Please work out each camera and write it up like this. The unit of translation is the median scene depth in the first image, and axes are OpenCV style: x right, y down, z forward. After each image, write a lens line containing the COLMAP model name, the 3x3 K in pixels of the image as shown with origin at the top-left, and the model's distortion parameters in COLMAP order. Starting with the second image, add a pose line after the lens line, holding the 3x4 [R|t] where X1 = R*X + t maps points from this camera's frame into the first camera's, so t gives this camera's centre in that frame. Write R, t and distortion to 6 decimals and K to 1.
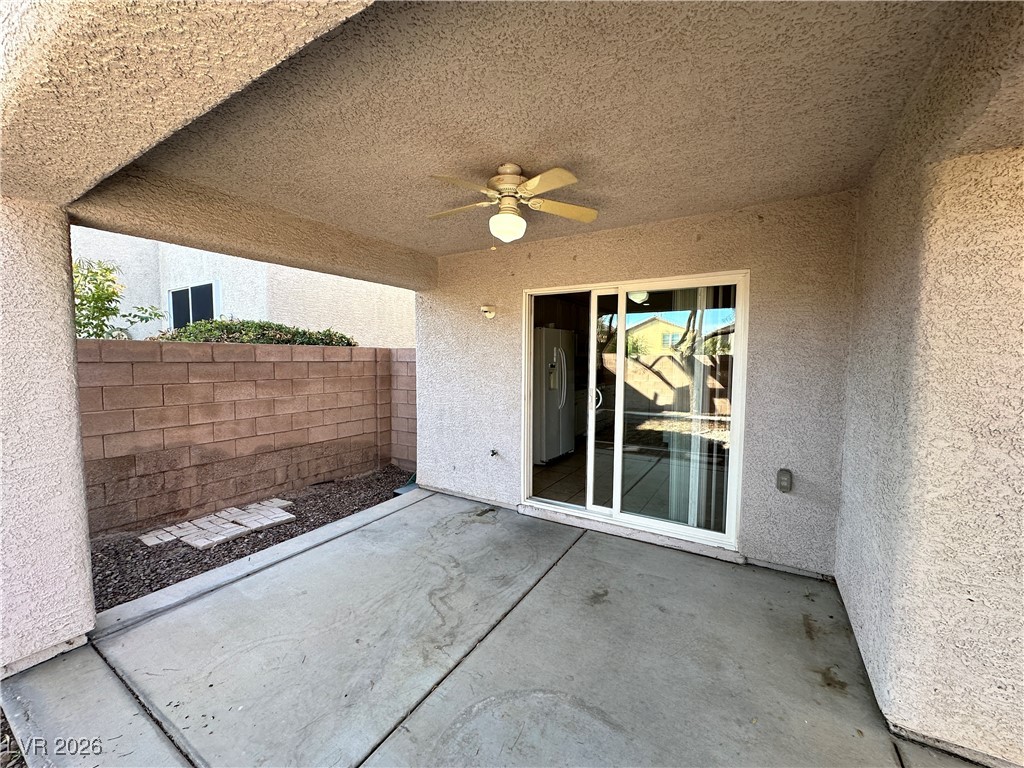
lens RADIAL K [[406.7, 0, 513.4], [0, 406.7, 386.1], [0, 0, 1]] dist [-0.003821, 0.000802]
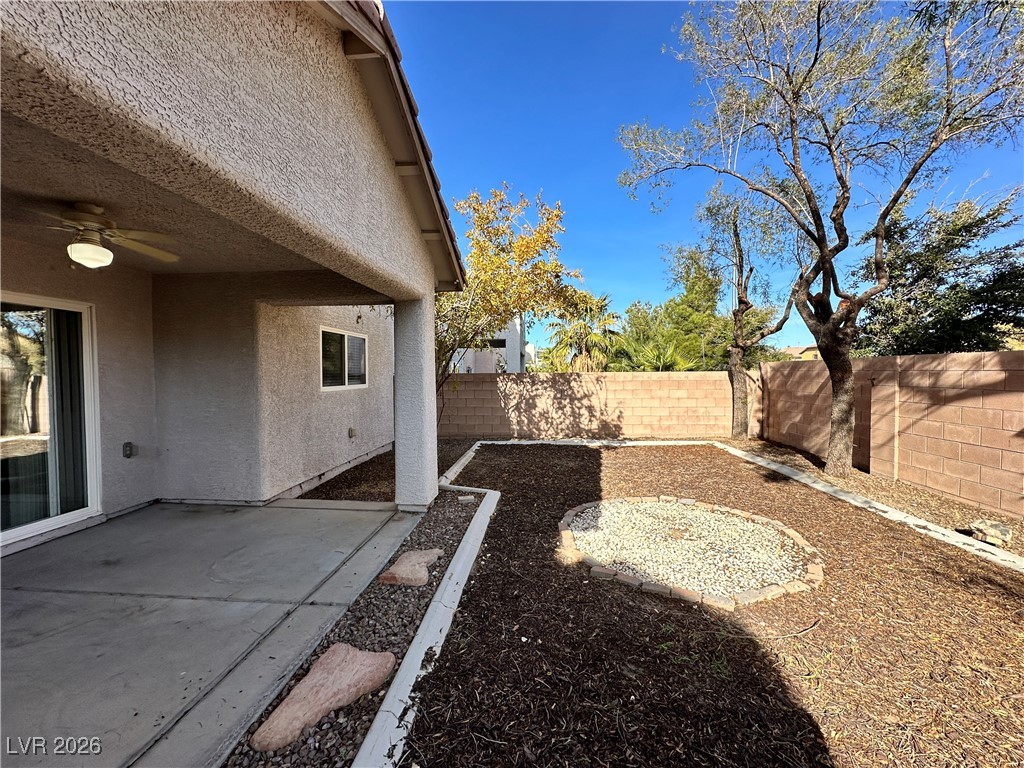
lens RADIAL K [[406.7, 0, 514.0], [0, 406.7, 385.8], [0, 0, 1]] dist [-0.003821, 0.000802]
pose [[-0.460416, -0.030870, 0.887166, -1.414864], [0.065439, 0.995496, 0.068600, -0.014750], [-0.885288, 0.089640, -0.456322, 0.427865]]
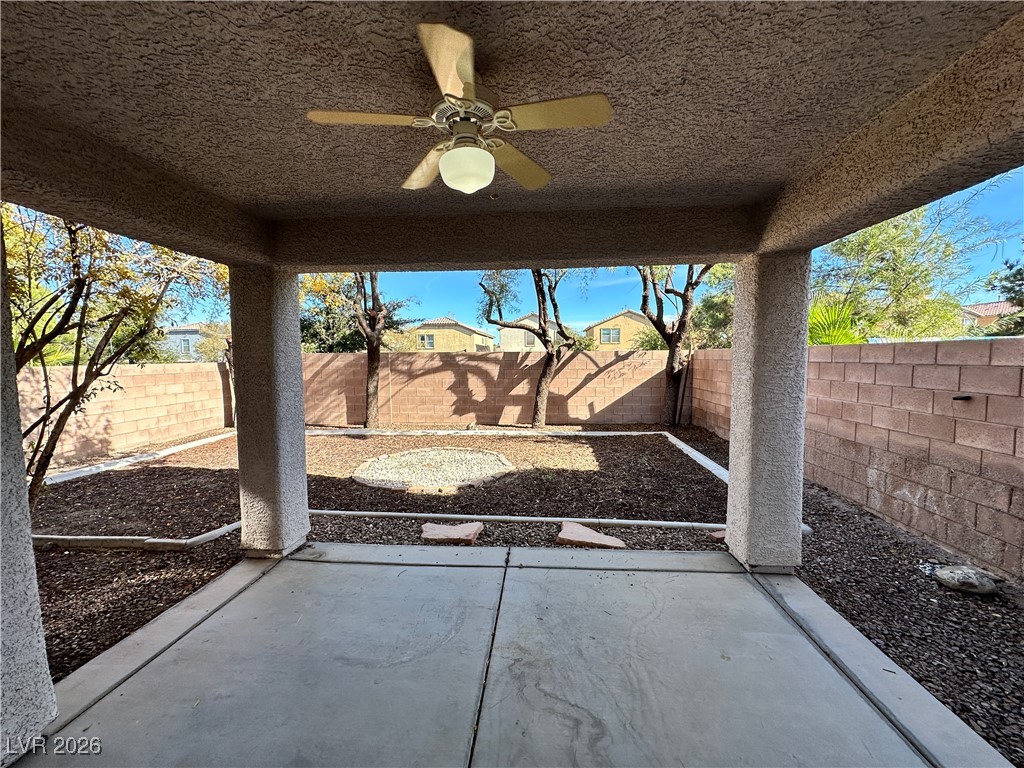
lens RADIAL K [[406.7, 0, 512.1], [0, 406.7, 382.1], [0, 0, 1]] dist [-0.003821, 0.000802]
pose [[-0.893860, 0.031801, -0.447217, 0.202070], [-0.026868, 0.991889, 0.124232, -0.117096], [0.447540, 0.123062, -0.885756, 1.465944]]
